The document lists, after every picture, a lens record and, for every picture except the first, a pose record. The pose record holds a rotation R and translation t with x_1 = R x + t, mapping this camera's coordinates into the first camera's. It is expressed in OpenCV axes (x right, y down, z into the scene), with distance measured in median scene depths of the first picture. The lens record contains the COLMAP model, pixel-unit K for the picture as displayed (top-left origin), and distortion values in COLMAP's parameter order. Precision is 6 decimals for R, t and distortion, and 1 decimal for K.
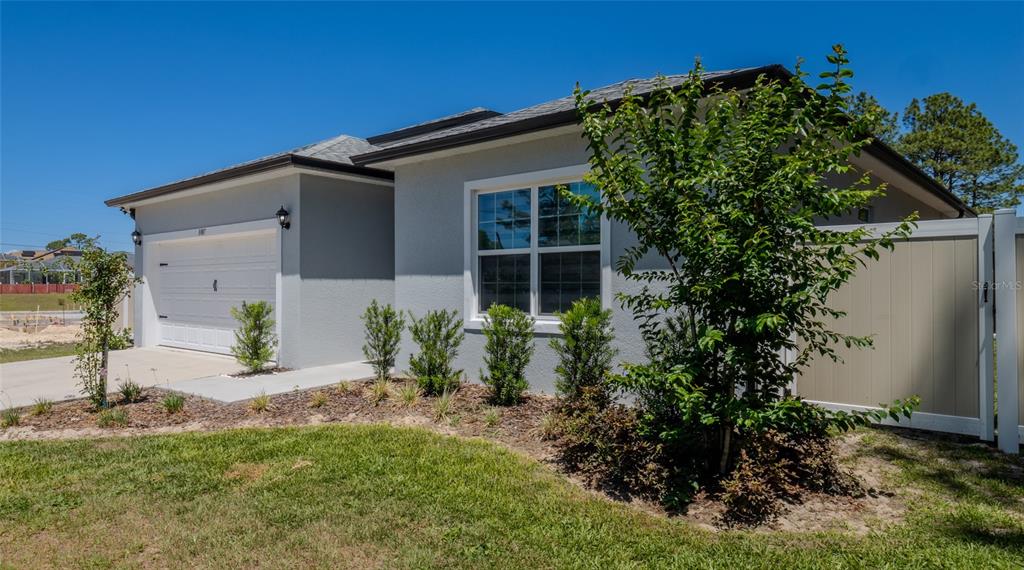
lens RADIAL K [[643.9, 0, 512.0], [0, 643.9, 285.0], [0, 0, 1]] dist [0.003511, 0.001647]
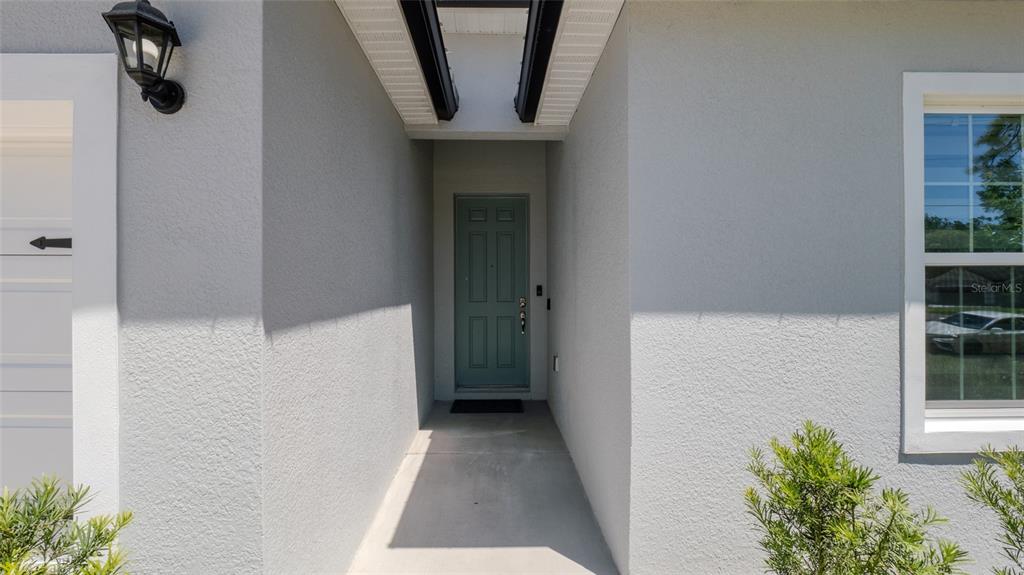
lens RADIAL K [[425.9, 0, 512.0], [0, 425.9, 287.5], [0, 0, 1]] dist [-0.001111, -0.000159]
pose [[0.752517, -0.001165, 0.658572, -0.421583], [0.002913, 0.999995, -0.001561, -0.031799], [-0.658567, 0.003093, 0.752516, 0.967301]]
